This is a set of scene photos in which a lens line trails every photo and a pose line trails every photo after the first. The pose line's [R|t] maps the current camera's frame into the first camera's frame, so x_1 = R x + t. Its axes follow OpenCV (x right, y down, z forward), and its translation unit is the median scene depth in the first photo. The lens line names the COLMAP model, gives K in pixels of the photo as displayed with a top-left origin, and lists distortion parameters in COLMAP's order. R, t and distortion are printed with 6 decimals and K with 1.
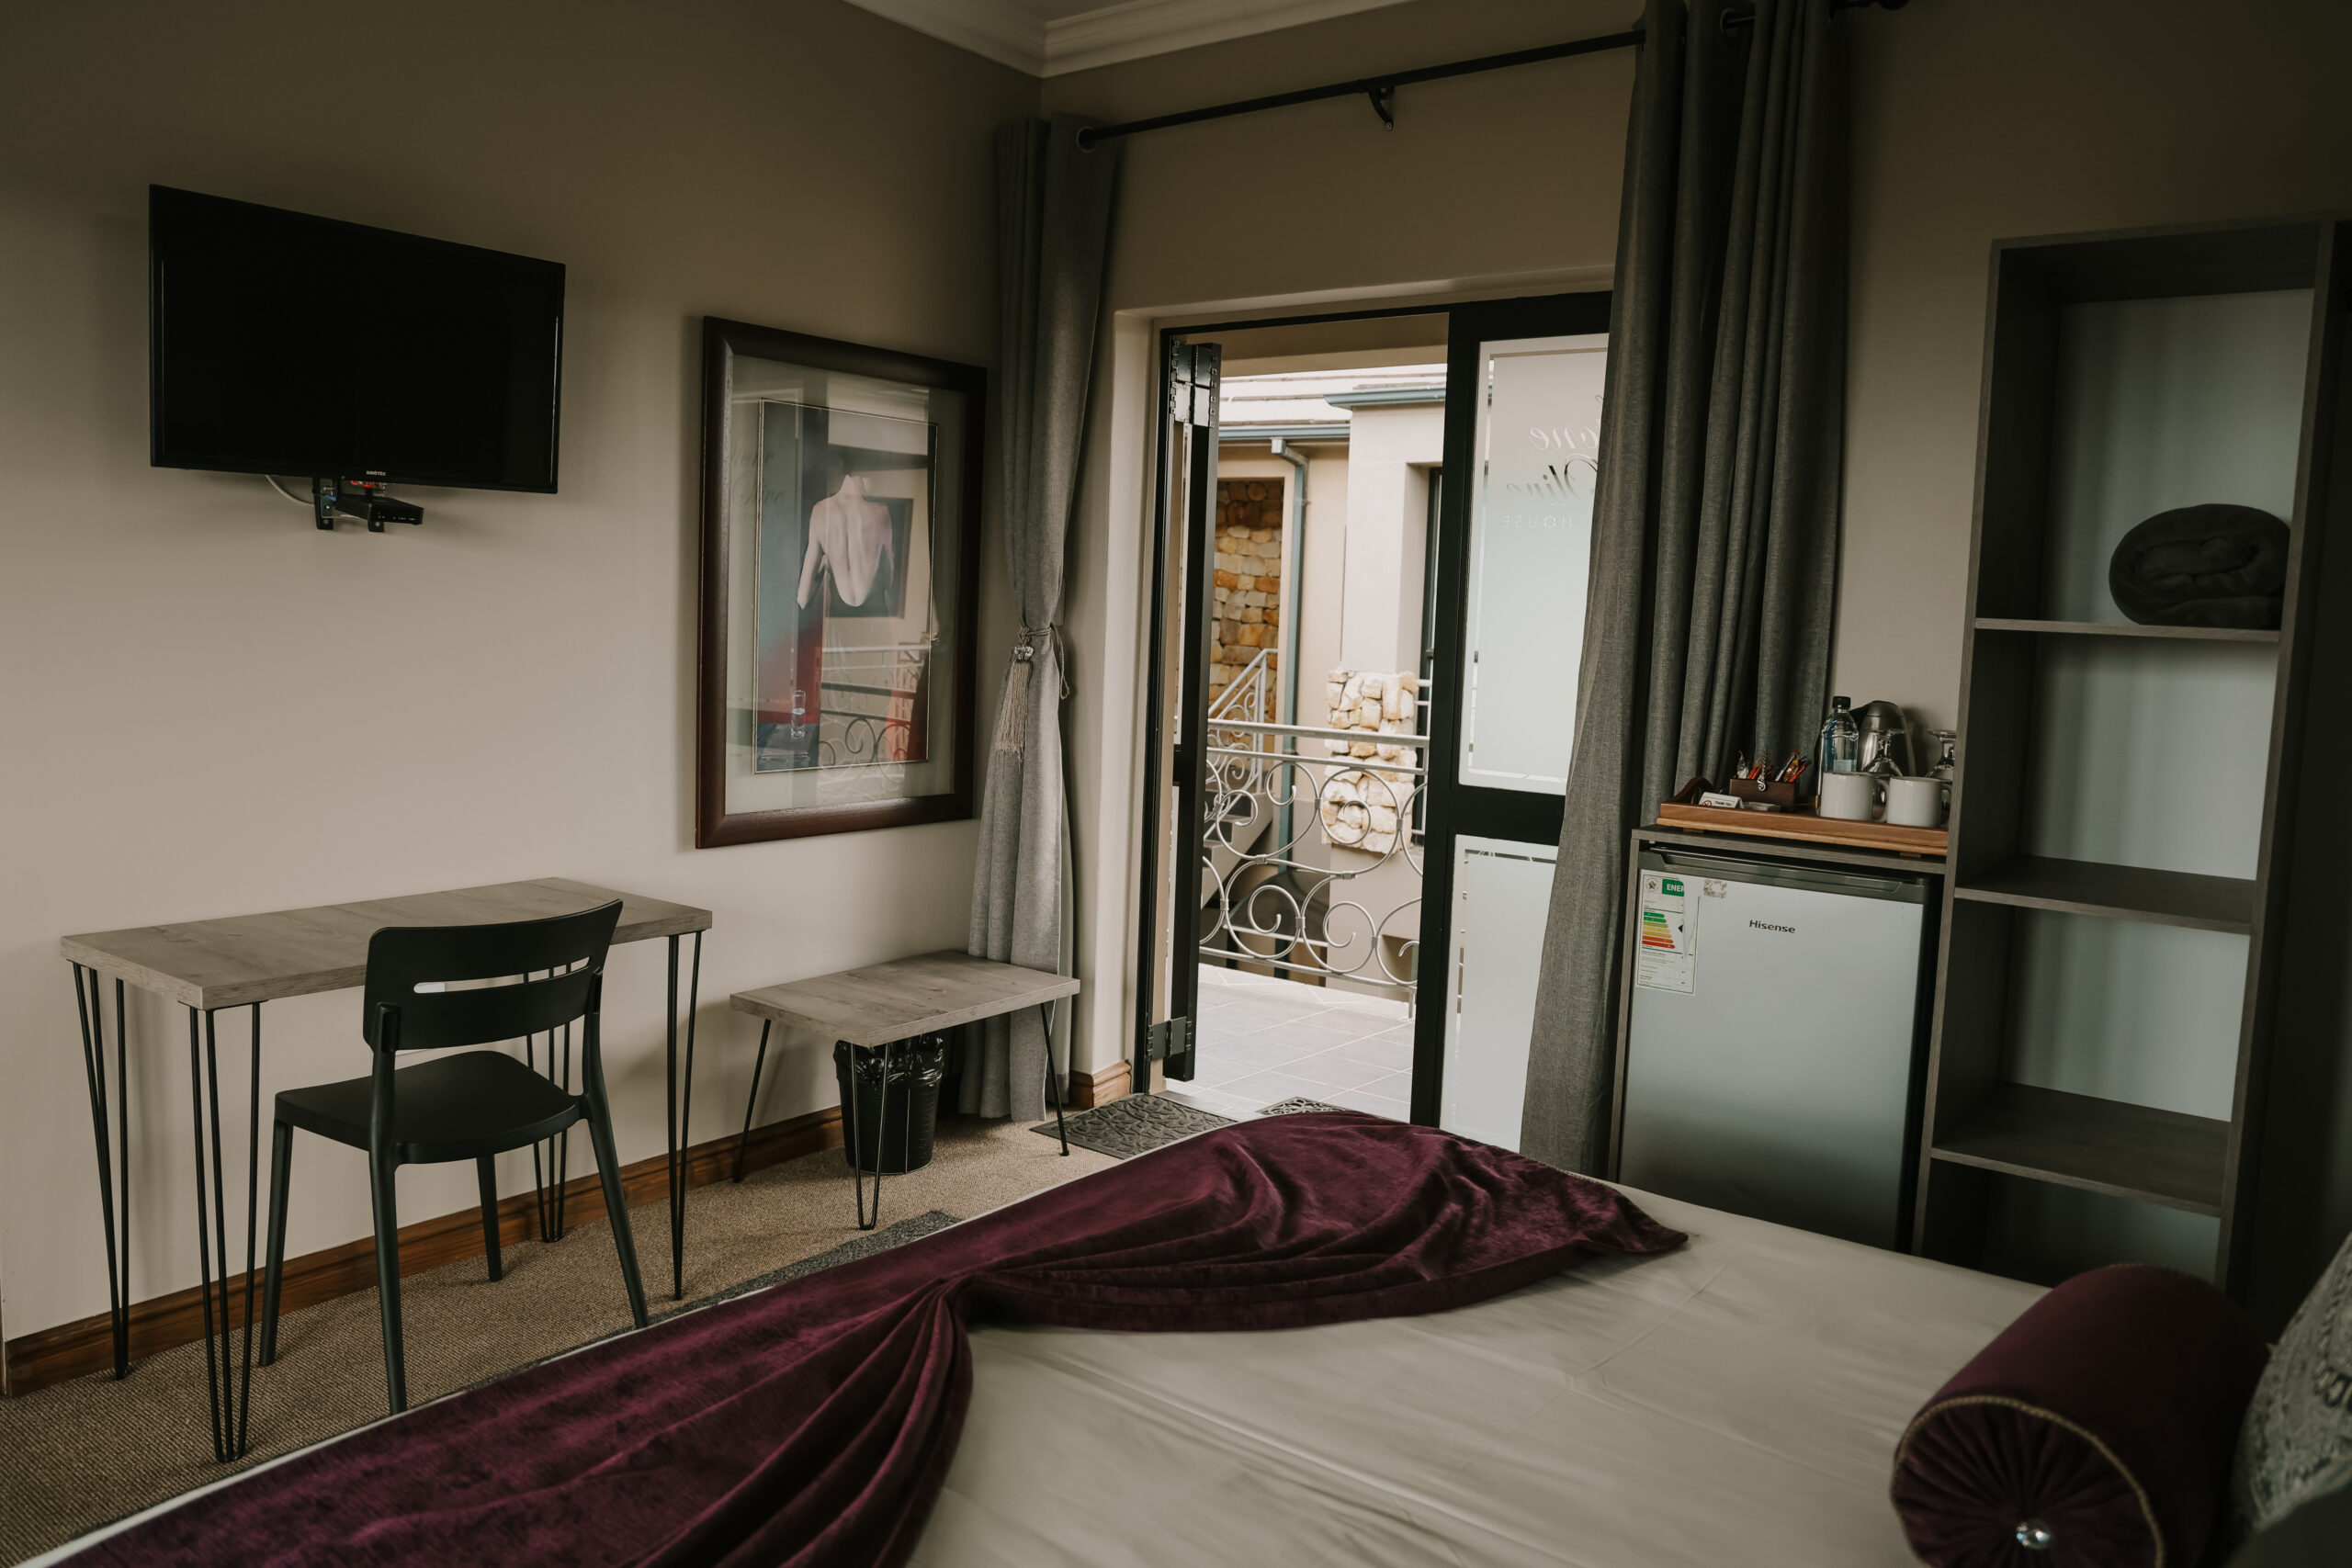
lens RADIAL K [[1714.7, 0, 1176.0], [0, 1714.7, 784.0], [0, 0, 1]] dist [-0.086919, 0.075074]
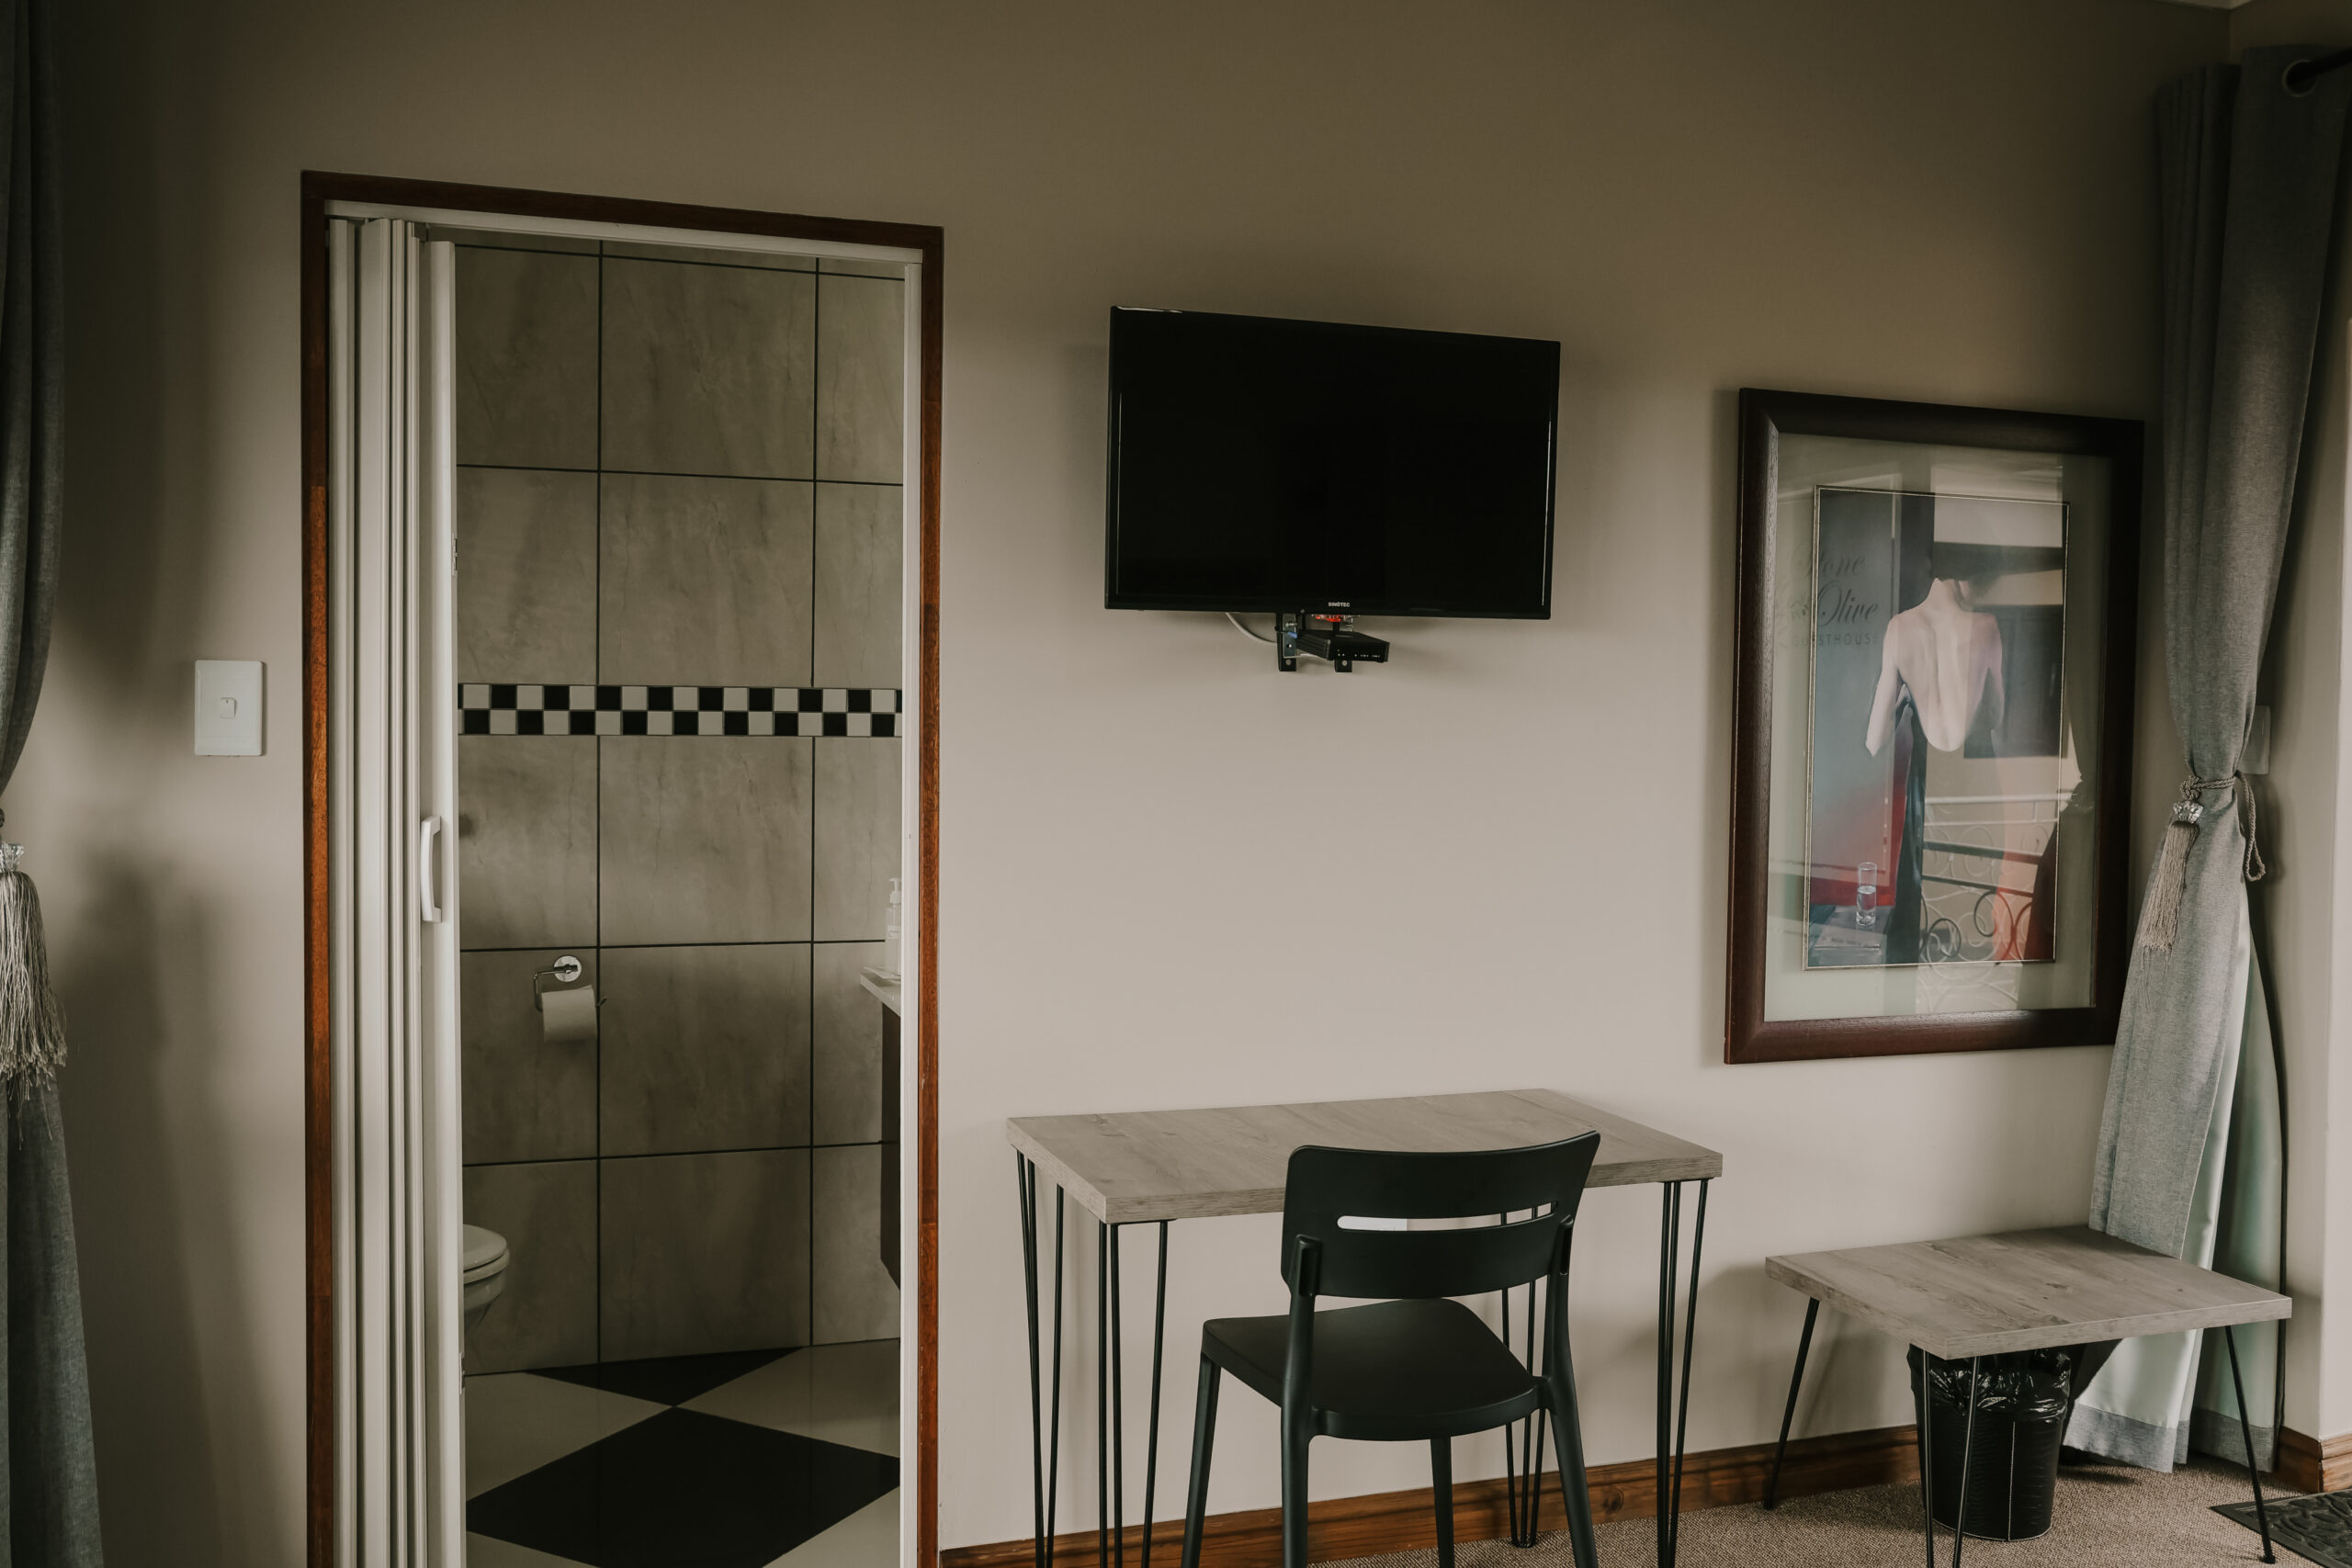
lens RADIAL K [[1953.3, 0, 1176.6], [0, 1953.3, 758.0], [0, 0, 1]] dist [-0.064474, 0.078903]
pose [[0.821051, -0.010684, -0.570755, 0.021677], [-0.043958, 0.995673, -0.081873, -0.017795], [0.569160, 0.092311, 0.817029, 0.122016]]
